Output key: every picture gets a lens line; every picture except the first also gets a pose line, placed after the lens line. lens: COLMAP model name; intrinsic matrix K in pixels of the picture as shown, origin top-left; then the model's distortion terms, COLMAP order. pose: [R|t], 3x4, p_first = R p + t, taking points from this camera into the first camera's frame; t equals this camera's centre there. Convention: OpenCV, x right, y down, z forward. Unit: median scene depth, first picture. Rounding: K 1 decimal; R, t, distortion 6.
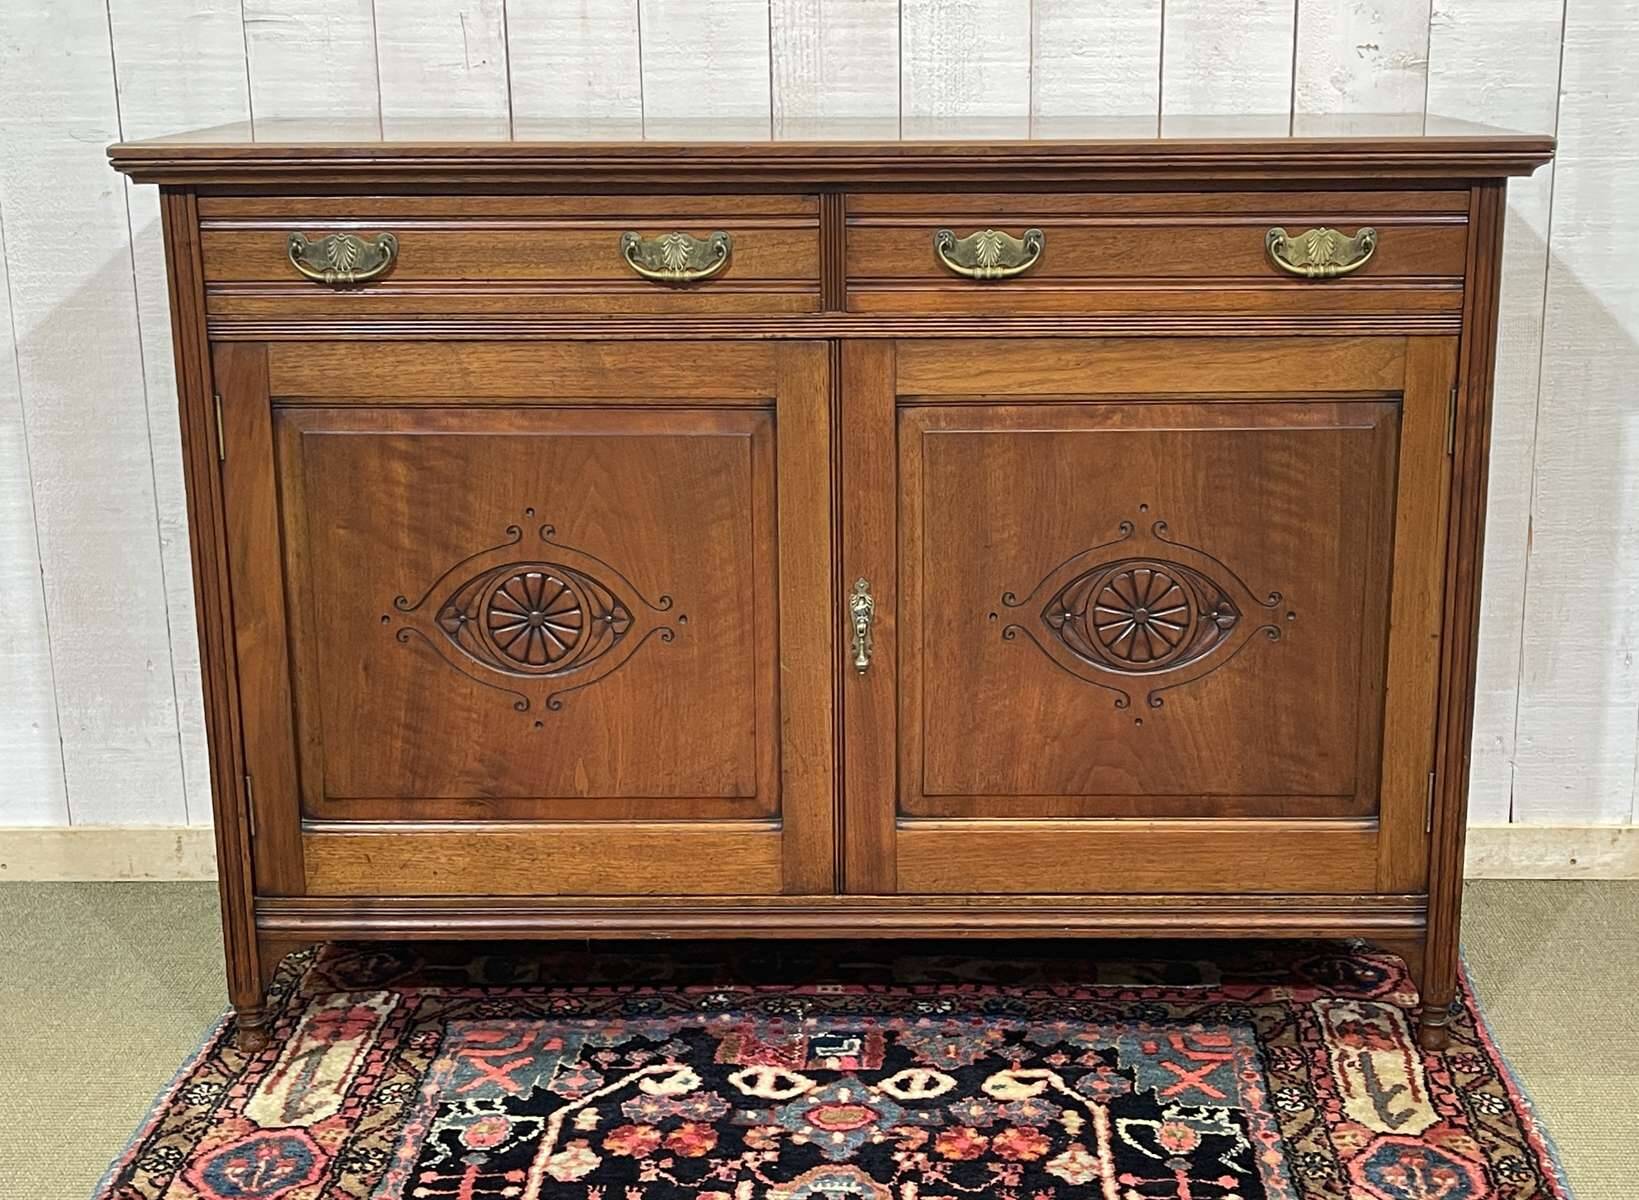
lens RADIAL K [[2145.9, 0, 870.7], [0, 2145.9, 552.6], [0, 0, 1]] dist [0.062463, -0.137374]
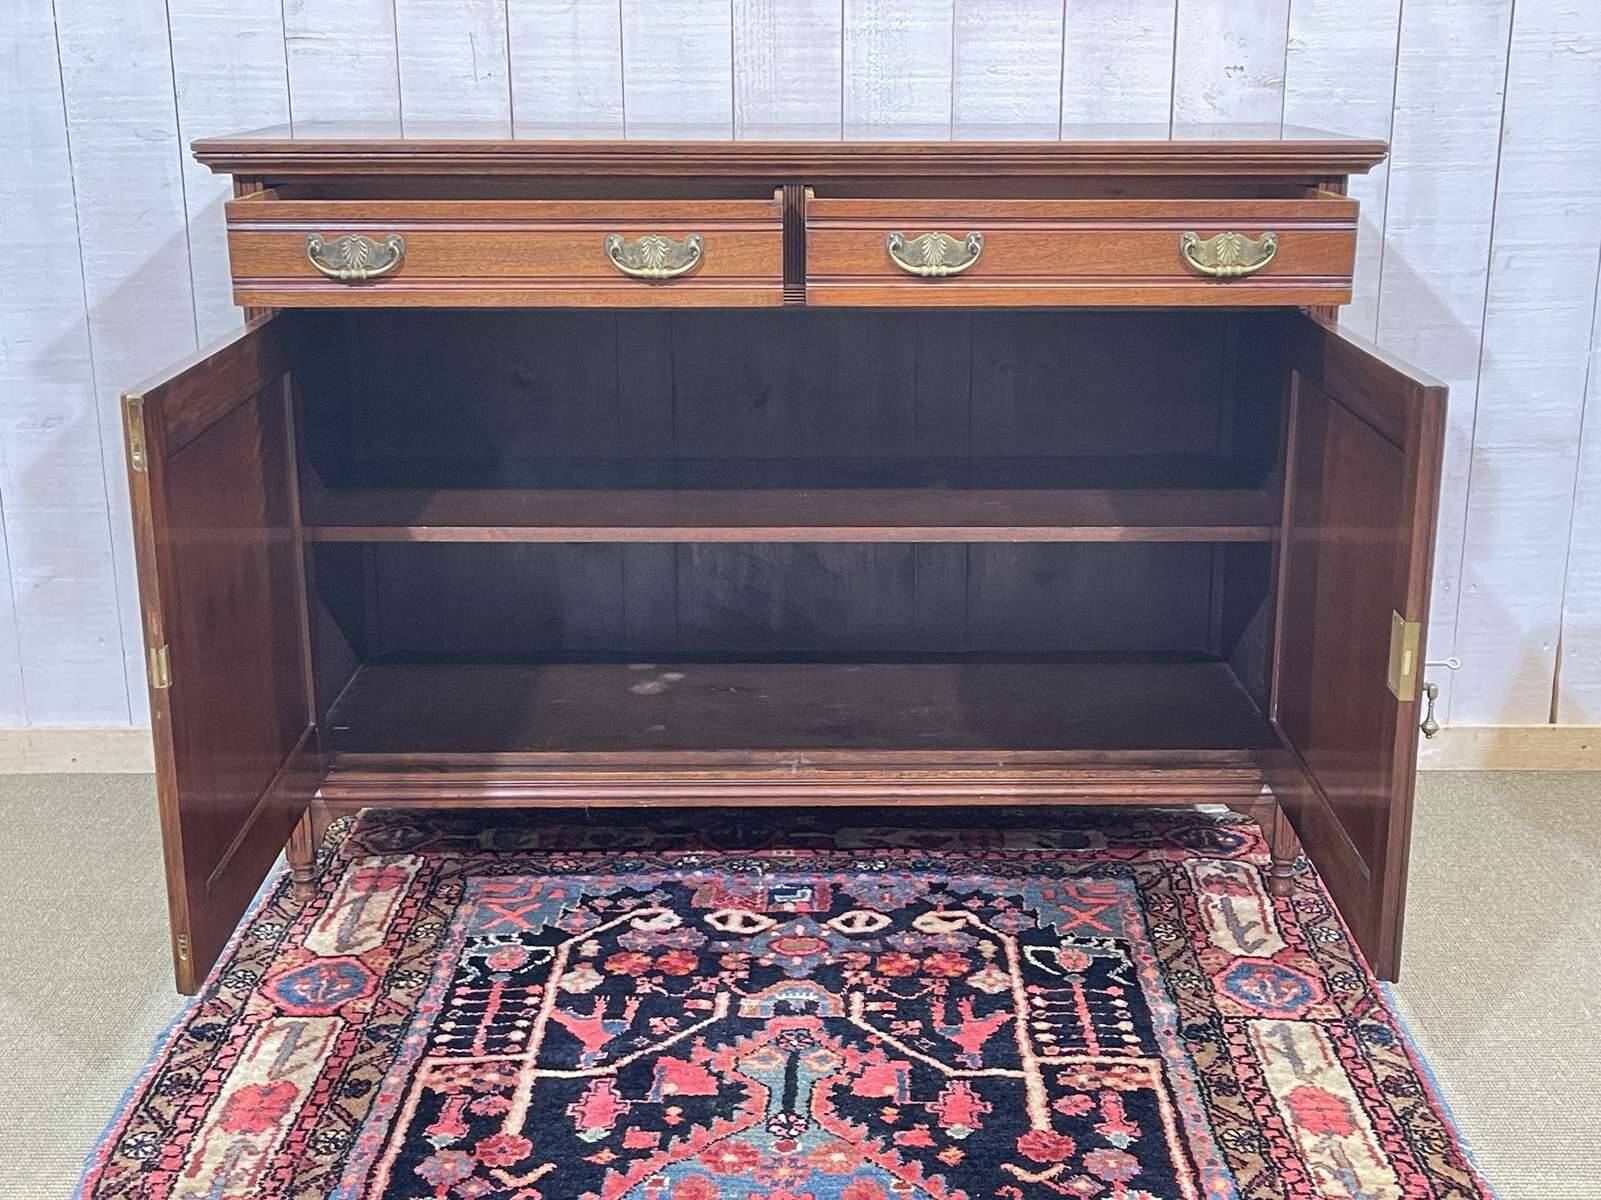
lens RADIAL K [[1976.4, 0, 819.9], [0, 1976.4, 587.8], [0, 0, 1]] dist [0.121244, -0.371433]
pose [[0.999691, 0.001784, 0.024782, -0.029725], [-0.002327, 0.999758, 0.021885, 0.034353], [-0.024737, -0.021936, 0.999453, -0.119211]]
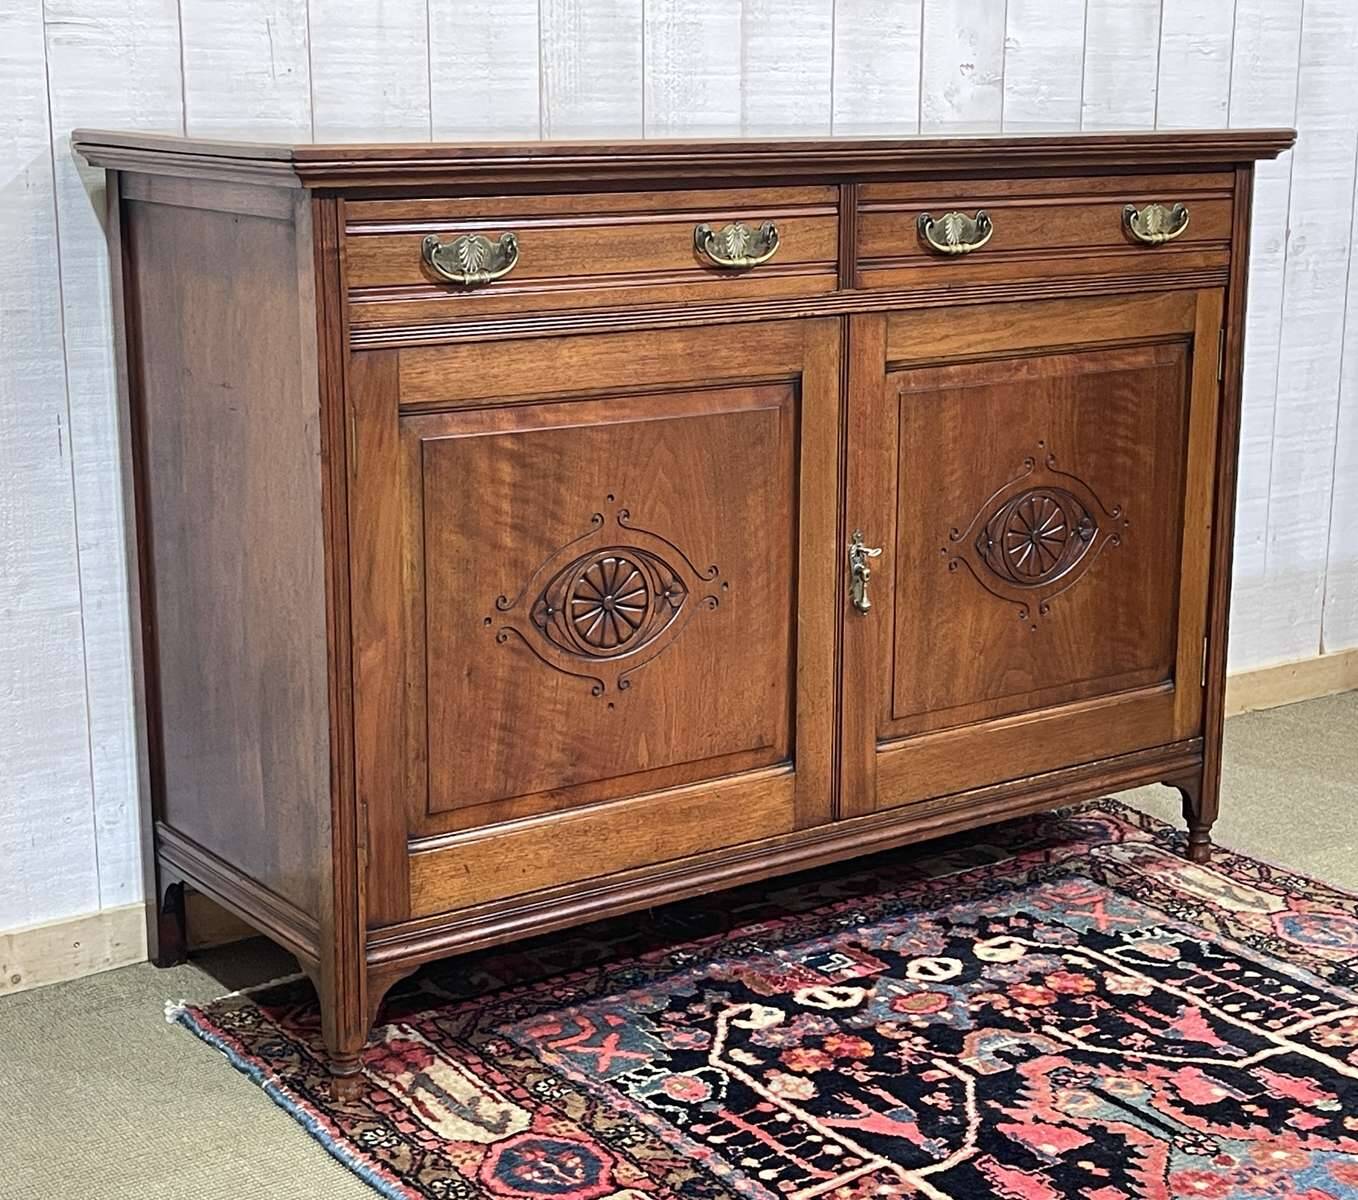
lens RADIAL K [[2290.7, 0, 679.0], [0, 2290.7, 600.0], [0, 0, 1]] dist [0.081774, -0.159734]
pose [[0.809057, -0.122511, 0.574819, -0.778719], [0.132571, 0.990869, 0.024590, 0.006896], [-0.572583, 0.056310, 0.817911, 0.078162]]
